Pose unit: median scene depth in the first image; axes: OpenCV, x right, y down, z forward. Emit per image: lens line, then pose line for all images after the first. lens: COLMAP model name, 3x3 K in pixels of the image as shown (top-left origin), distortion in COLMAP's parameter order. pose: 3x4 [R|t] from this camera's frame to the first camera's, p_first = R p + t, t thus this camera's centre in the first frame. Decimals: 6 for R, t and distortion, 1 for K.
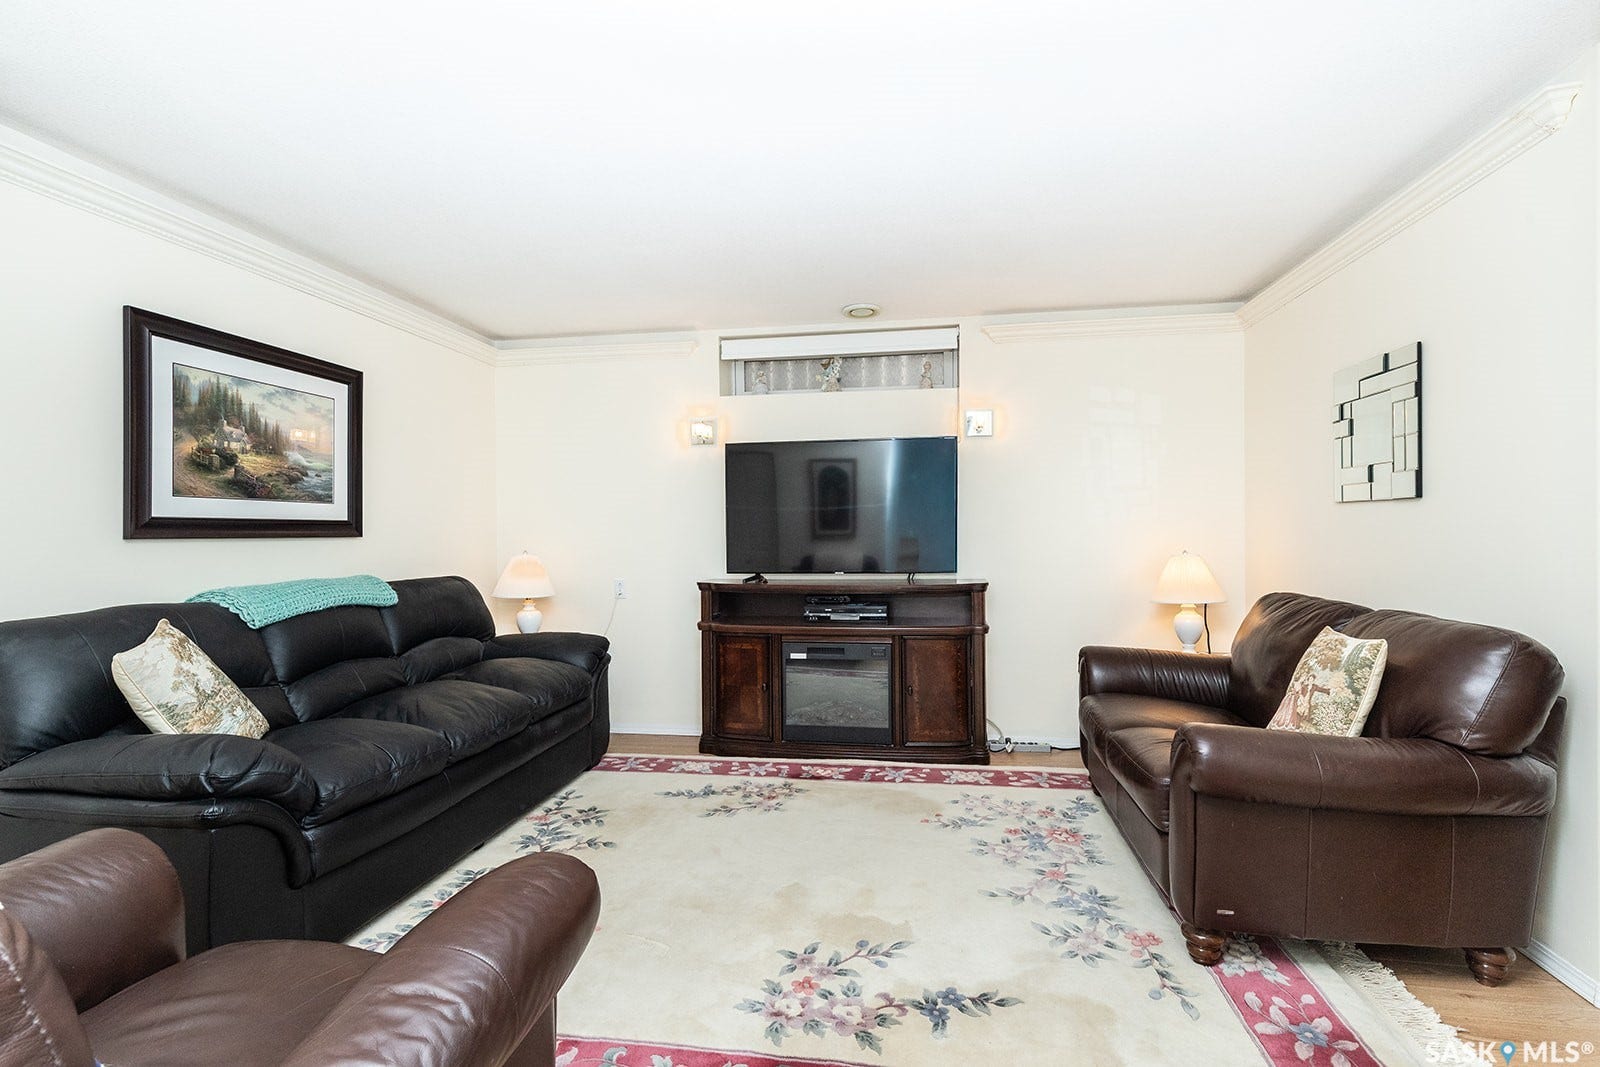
lens RADIAL K [[724.8, 0, 799.6], [0, 724.8, 528.5], [0, 0, 1]] dist [0.002445, -0.000062]
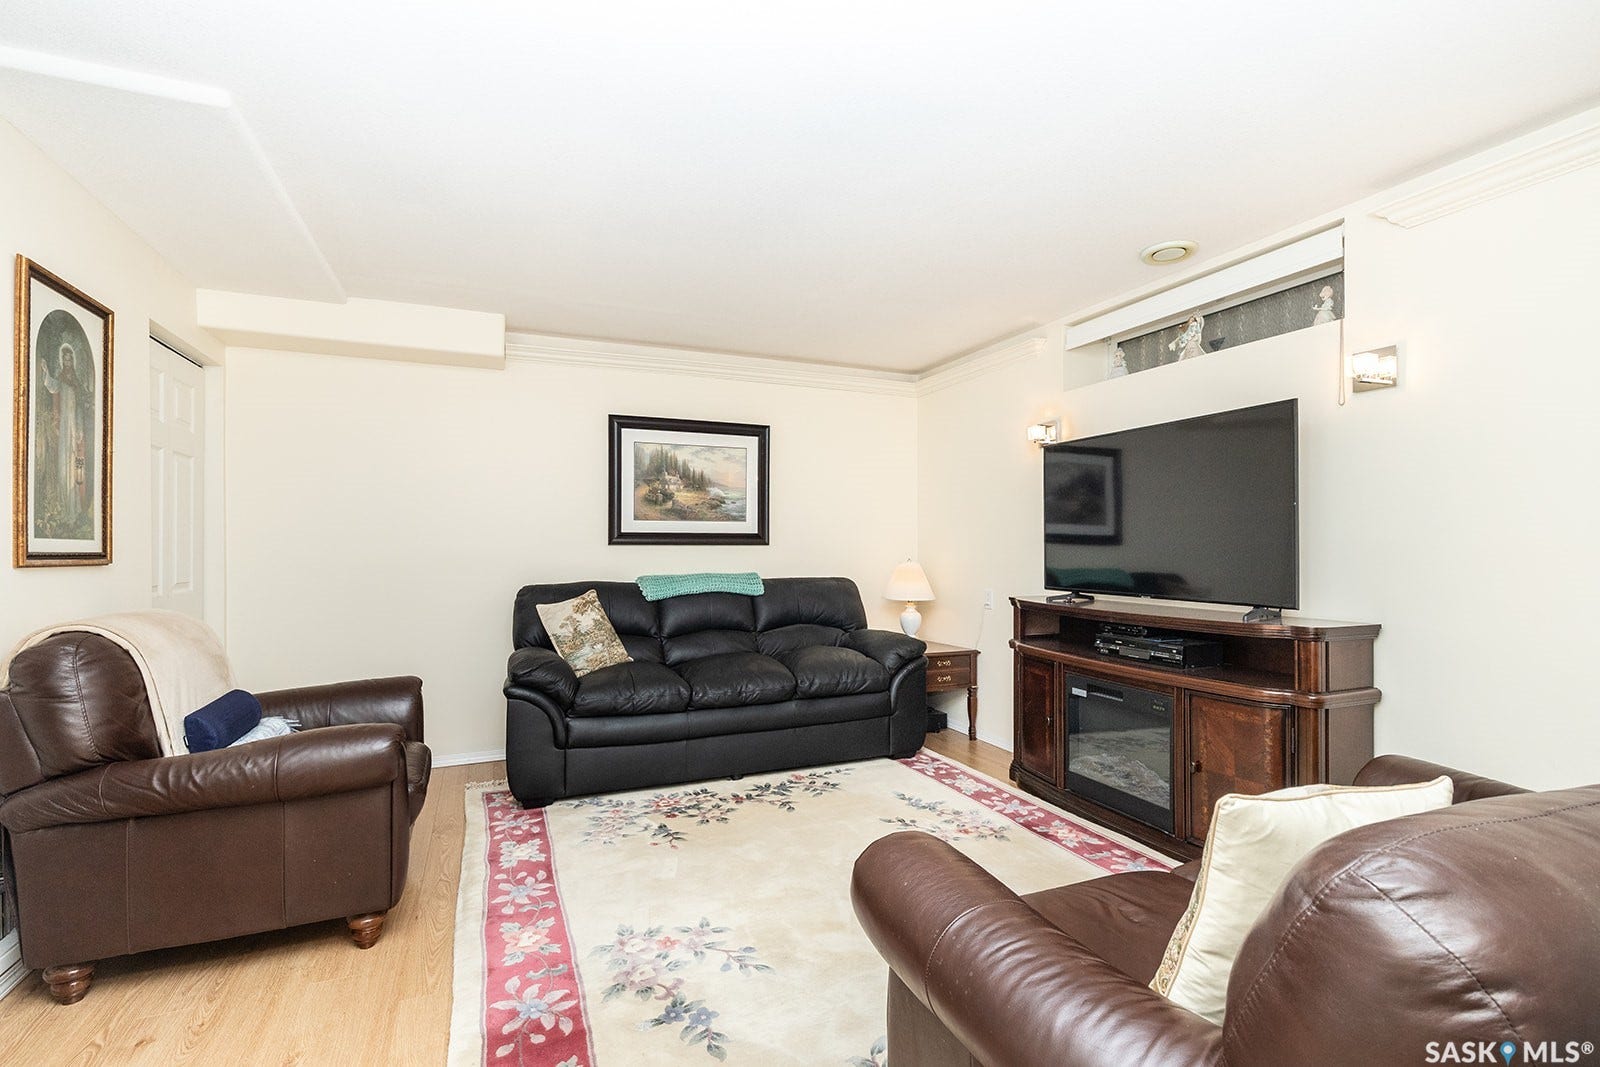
lens RADIAL K [[721.2, 0, 801.9], [0, 721.2, 539.2], [0, 0, 1]] dist [0.002077, -0.000176]
pose [[0.541128, 0.003129, -0.840935, 0.627144], [-0.001465, 0.999995, 0.002778, -0.003827], [0.840939, -0.000272, 0.541129, 0.331093]]
